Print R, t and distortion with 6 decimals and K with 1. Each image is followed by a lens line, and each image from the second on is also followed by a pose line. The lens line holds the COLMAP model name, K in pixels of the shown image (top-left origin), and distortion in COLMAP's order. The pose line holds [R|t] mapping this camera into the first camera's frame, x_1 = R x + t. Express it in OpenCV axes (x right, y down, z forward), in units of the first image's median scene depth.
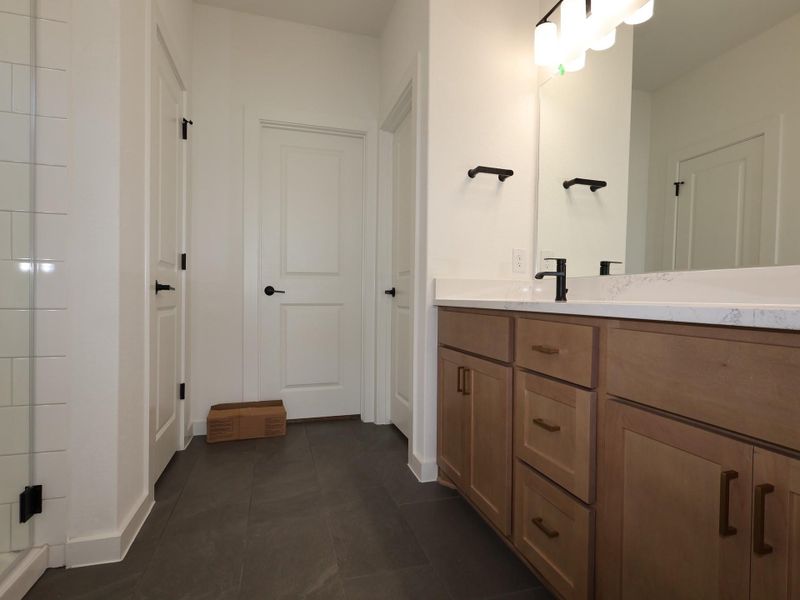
lens RADIAL K [[435.9, 0, 404.8], [0, 435.9, 300.0], [0, 0, 1]] dist [0.005981, -0.000512]
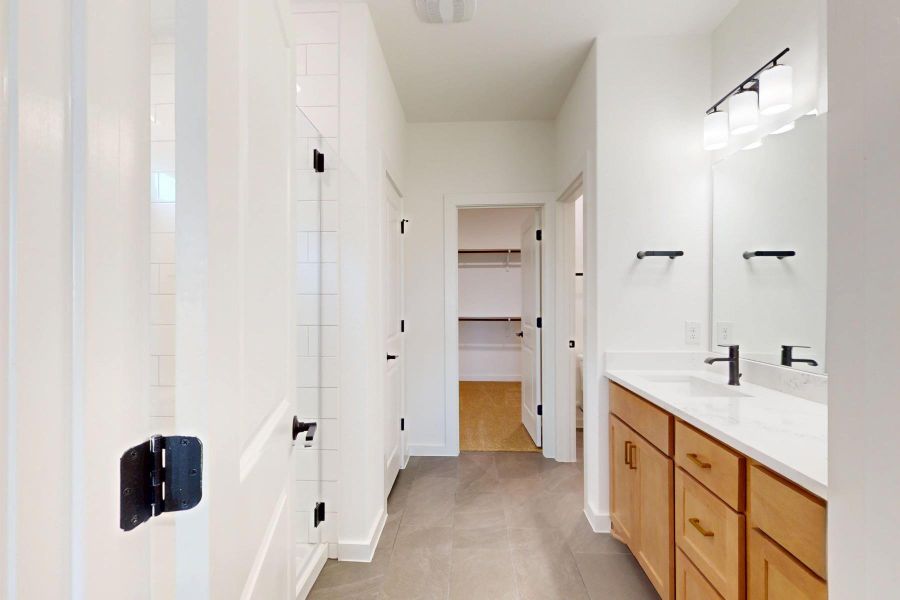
lens RADIAL K [[407.2, 0, 445.4], [0, 407.2, 299.0], [0, 0, 1]] dist [0.002845, -0.001308]
pose [[0.939488, -0.014058, -0.342294, 0.047095], [0.011044, 0.999881, -0.010752, -0.196328], [0.342404, 0.006321, 0.939531, -0.144082]]
